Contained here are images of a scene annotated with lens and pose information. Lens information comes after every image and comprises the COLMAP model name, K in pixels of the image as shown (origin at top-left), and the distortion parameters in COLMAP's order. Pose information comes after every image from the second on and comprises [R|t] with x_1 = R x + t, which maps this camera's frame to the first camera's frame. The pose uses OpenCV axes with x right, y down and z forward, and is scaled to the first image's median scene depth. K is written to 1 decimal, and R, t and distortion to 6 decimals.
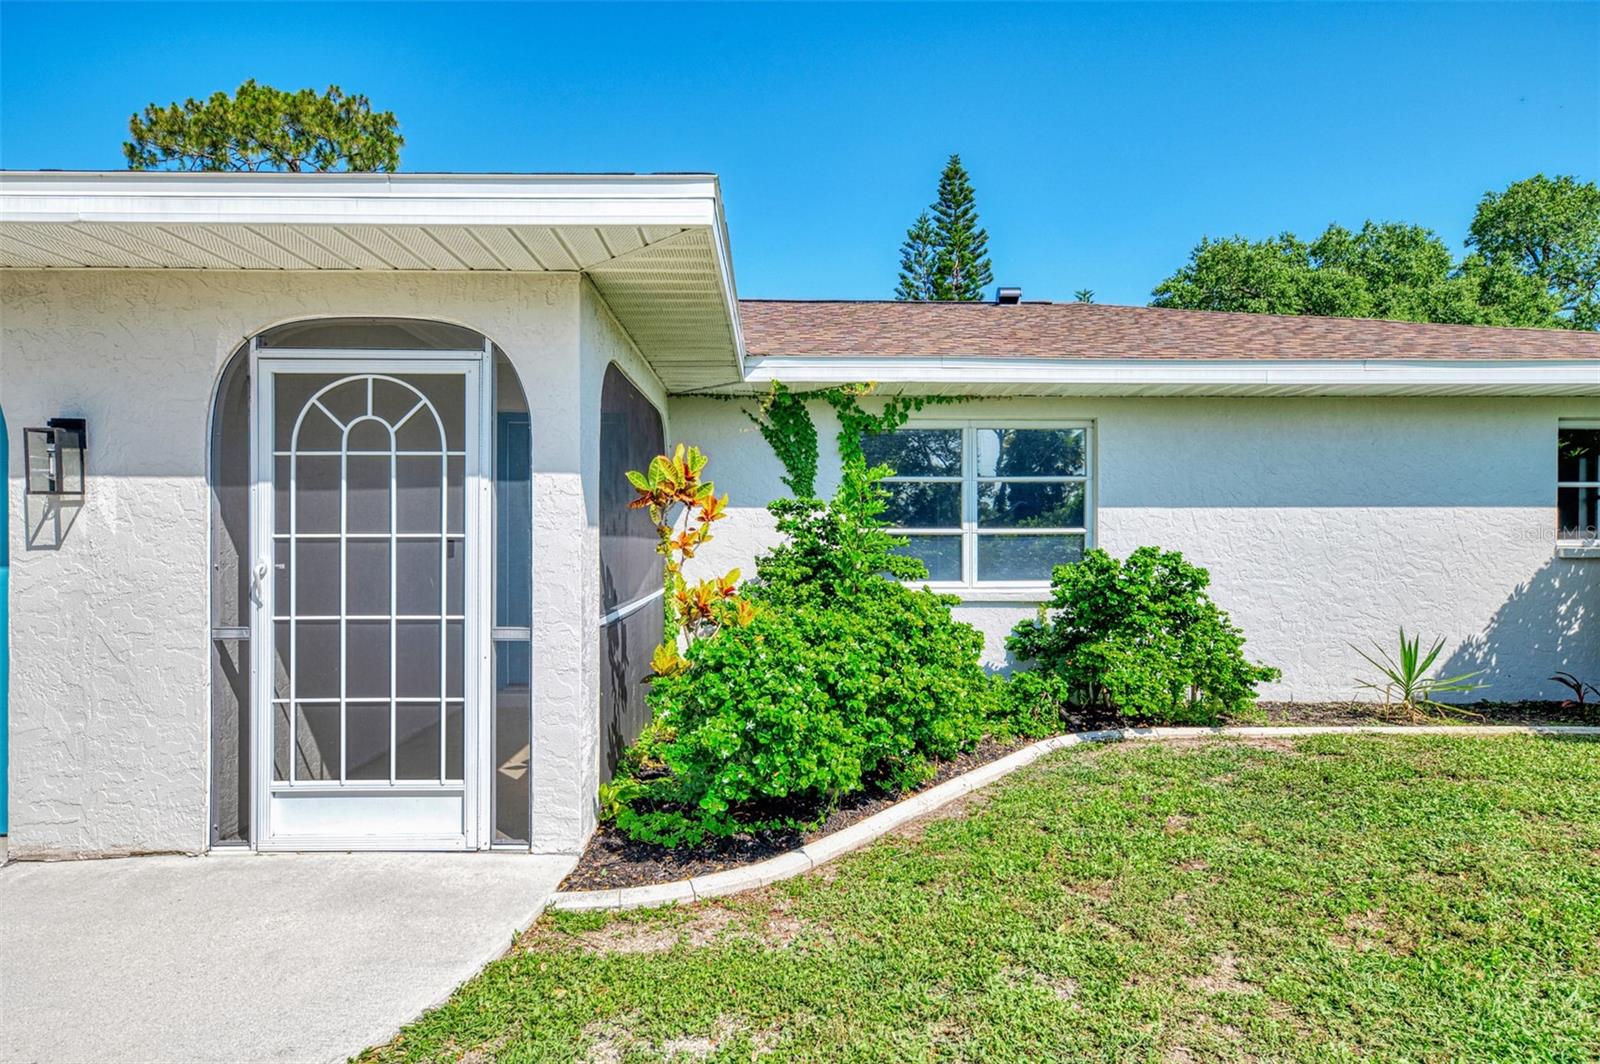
lens RADIAL K [[903.4, 0, 804.6], [0, 903.4, 537.7], [0, 0, 1]] dist [0.002522, 0.008977]
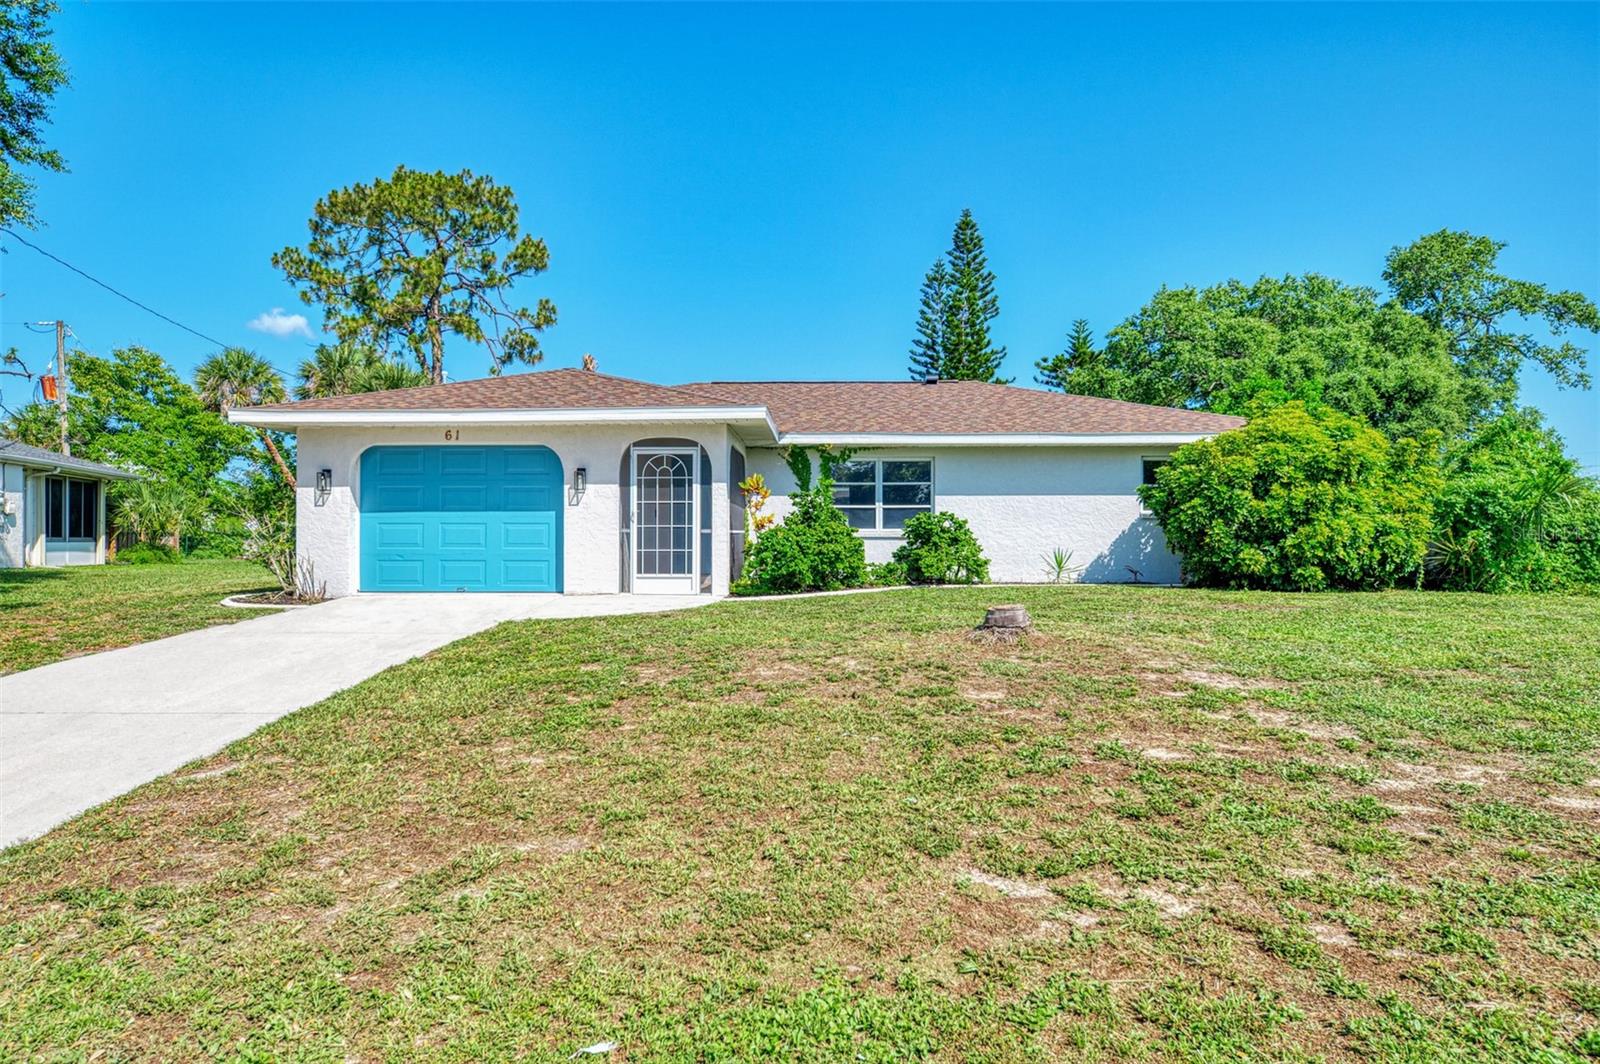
lens RADIAL K [[903.4, 0, 801.6], [0, 903.4, 524.2], [0, 0, 1]] dist [0.002522, 0.008977]
pose [[0.998198, 0.001274, -0.059997, 0.127242], [-0.002148, 0.999893, -0.014499, 0.070699], [0.059972, 0.014602, 0.998093, -1.276526]]
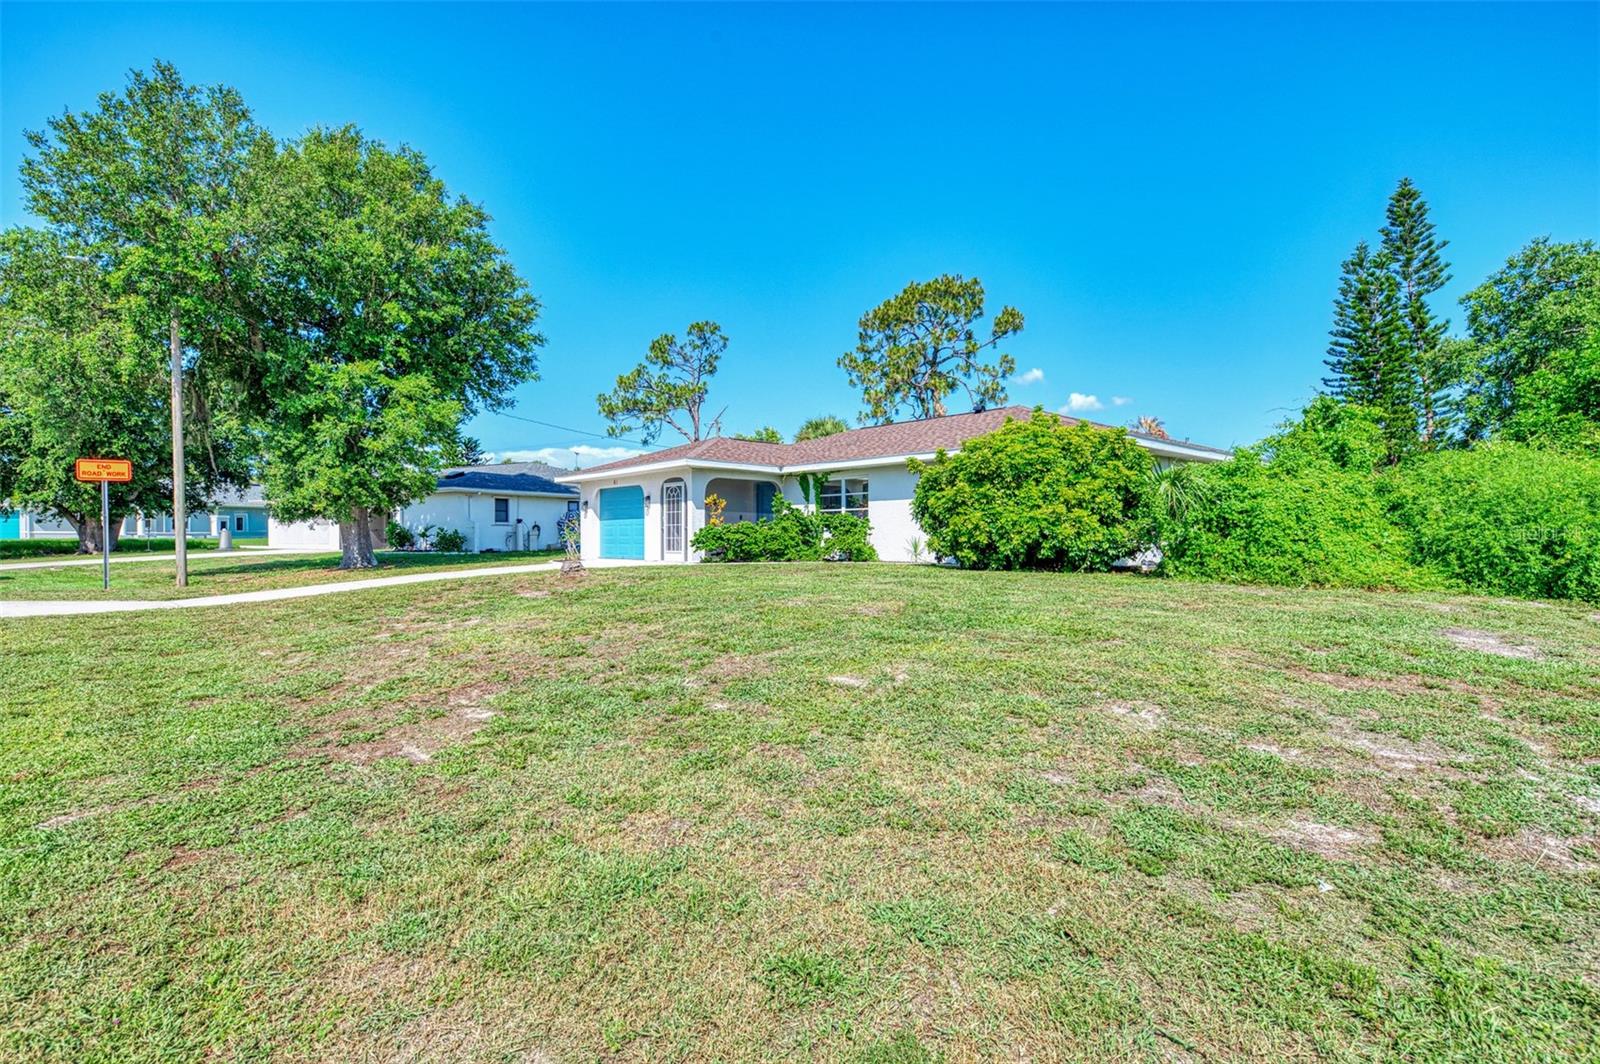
lens RADIAL K [[728.6, 0, 814.4], [0, 728.6, 537.1], [0, 0, 1]] dist [0.002376, 0.000206]
pose [[0.673709, 0.000284, -0.738997, 2.160185], [0.002980, 0.999991, 0.003102, 0.088267], [0.738991, -0.004292, 0.673701, -0.936578]]
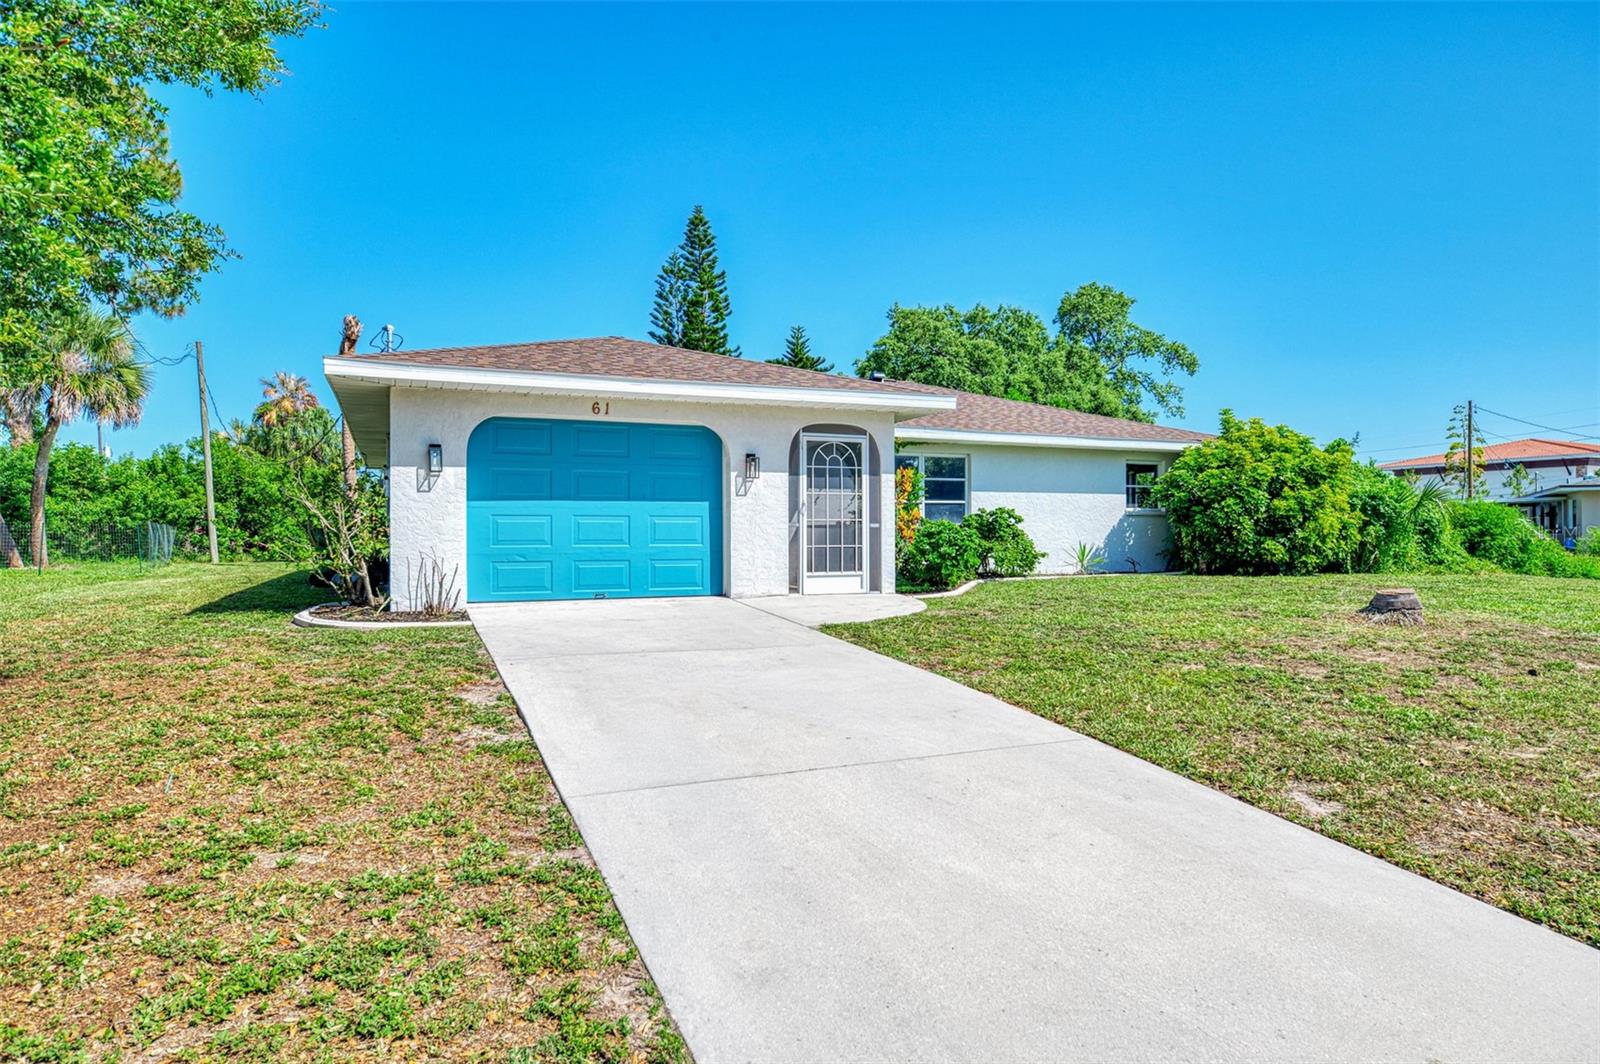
lens RADIAL K [[903.4, 0, 798.9], [0, 903.4, 527.9], [0, 0, 1]] dist [0.002522, 0.008977]
pose [[0.930305, 0.001632, 0.366784, -0.945457], [0.001059, 0.999974, -0.007137, 0.075347], [-0.366786, 0.007029, 0.930279, -1.007893]]
